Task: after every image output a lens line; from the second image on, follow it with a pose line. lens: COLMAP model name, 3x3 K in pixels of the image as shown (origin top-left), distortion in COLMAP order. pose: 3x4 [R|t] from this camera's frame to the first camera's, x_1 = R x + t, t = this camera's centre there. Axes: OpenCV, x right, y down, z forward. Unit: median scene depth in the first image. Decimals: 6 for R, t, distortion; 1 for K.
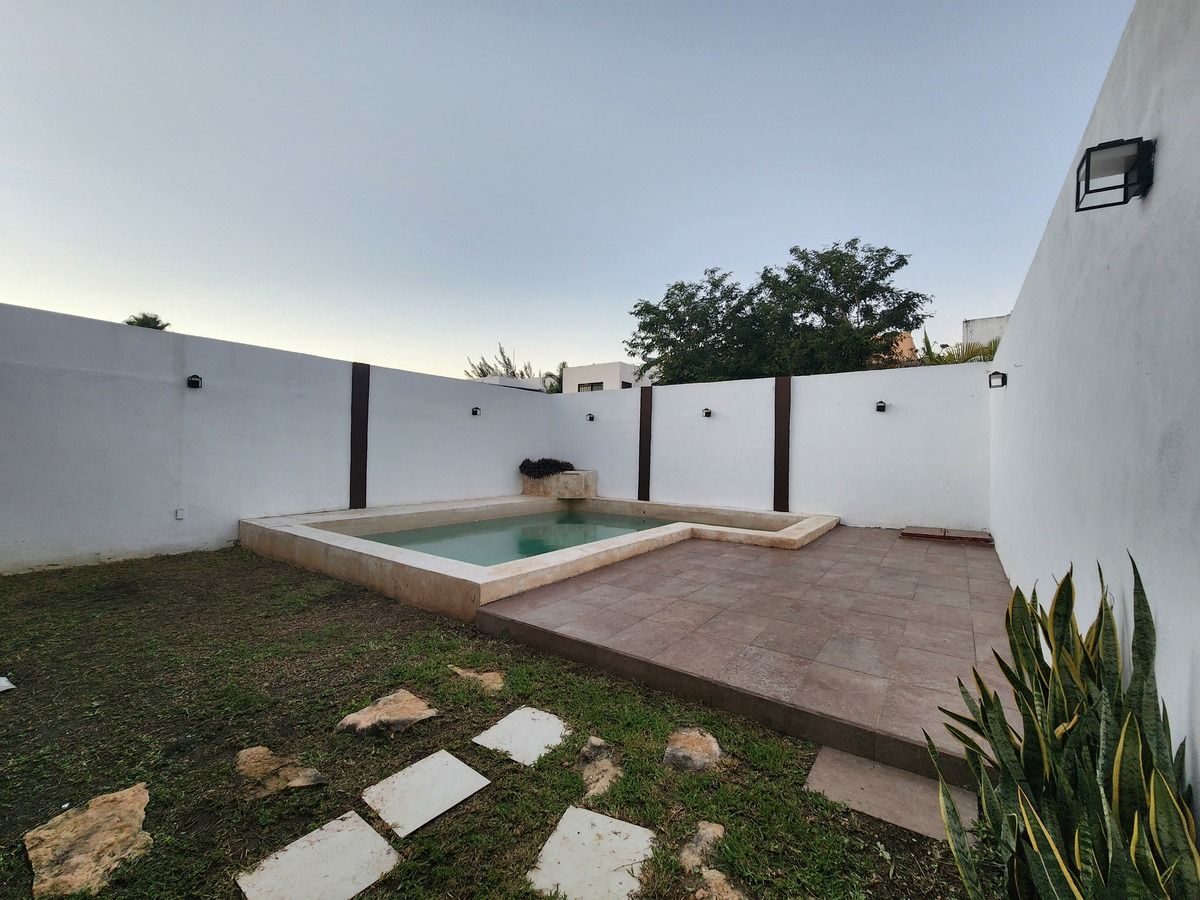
lens RADIAL K [[490.9, 0, 599.7], [0, 490.9, 452.1], [0, 0, 1]] dist [0.002714, -0.000471]
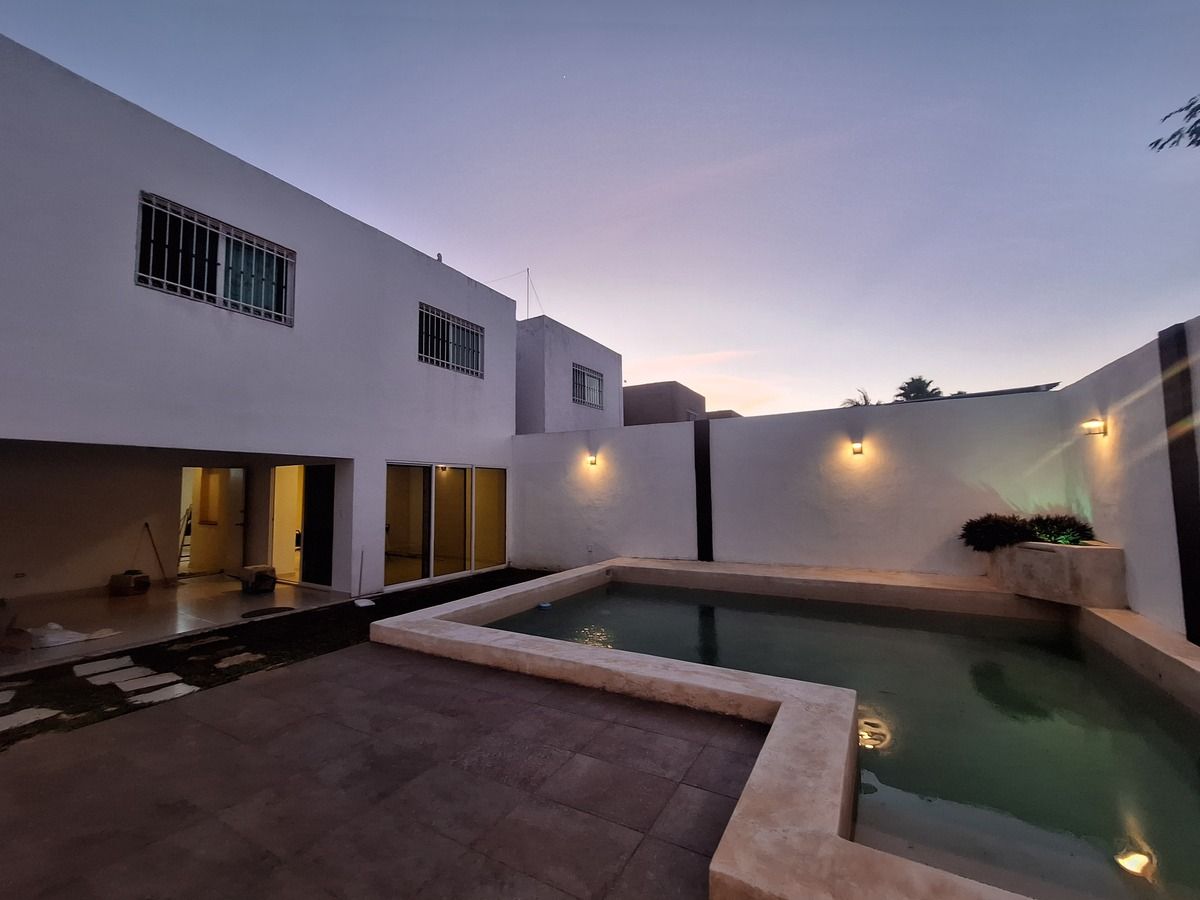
lens RADIAL K [[481.7, 0, 611.3], [0, 481.7, 454.1], [0, 0, 1]] dist [-0.002724, 0.000902]
pose [[0.105671, -0.098961, -0.989465, 0.486769], [0.016871, 0.995071, -0.097720, -0.012274], [0.994258, -0.006367, 0.106819, 0.673337]]
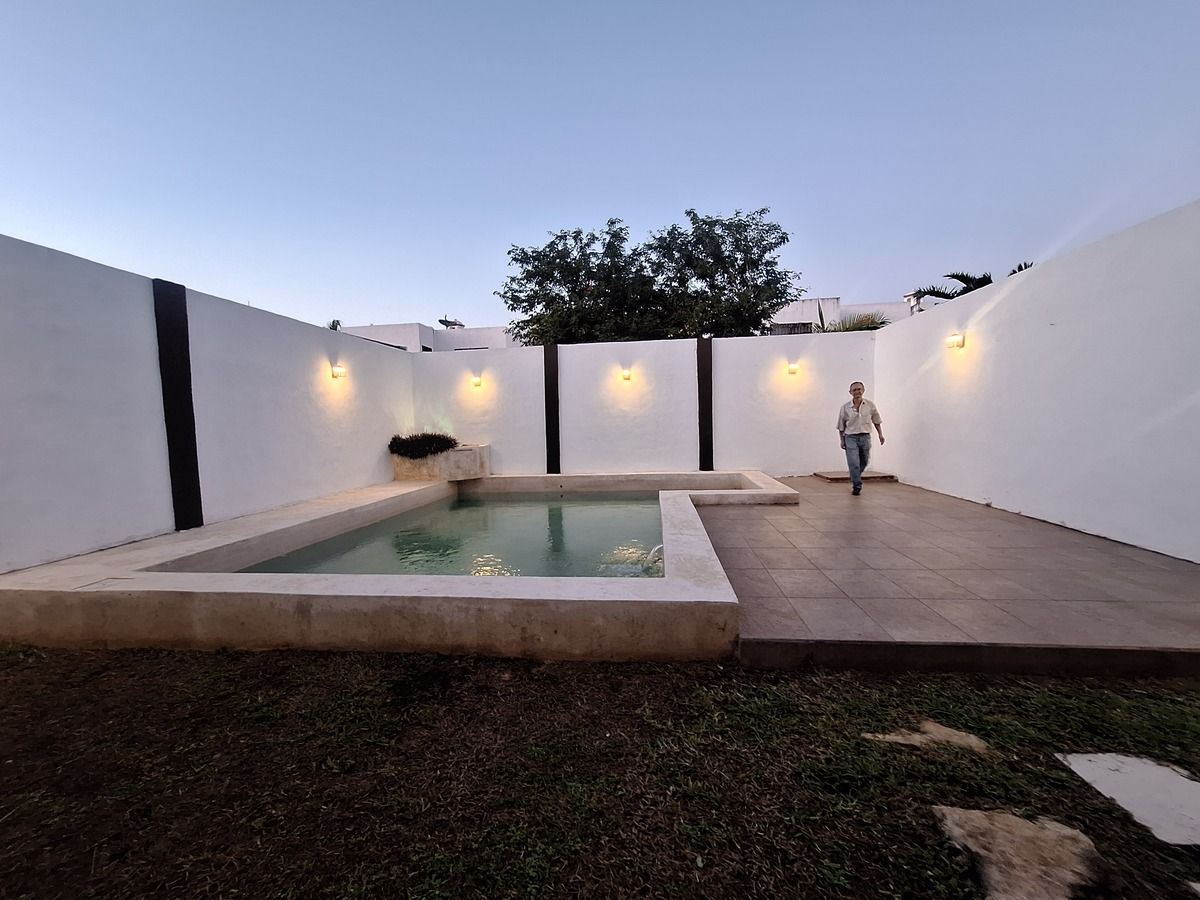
lens RADIAL K [[481.7, 0, 600.0], [0, 481.7, 457.1], [0, 0, 1]] dist [-0.002724, 0.000902]
pose [[0.869435, -0.076053, 0.488158, -0.324494], [0.042644, 0.995945, 0.079213, 0.002634], [-0.492203, -0.048053, 0.869153, 0.234926]]
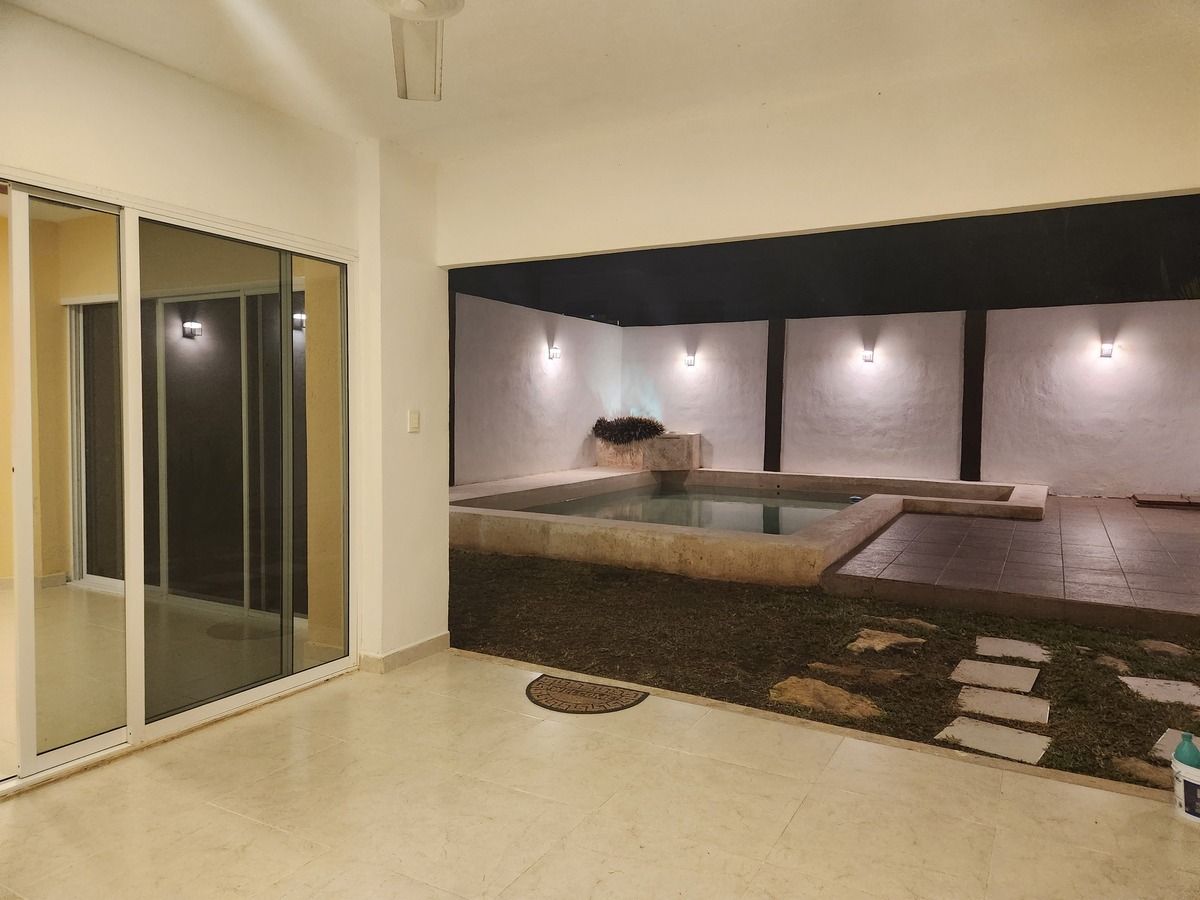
lens RADIAL K [[801.3, 0, 598.4], [0, 801.3, 447.1], [0, 0, 1]] dist [0.060828, -0.029764]
pose [[0.992782, -0.012840, 0.119246, -0.394244], [0.006350, 0.998485, 0.054650, -0.009635], [-0.119767, -0.053498, 0.991360, -0.234444]]
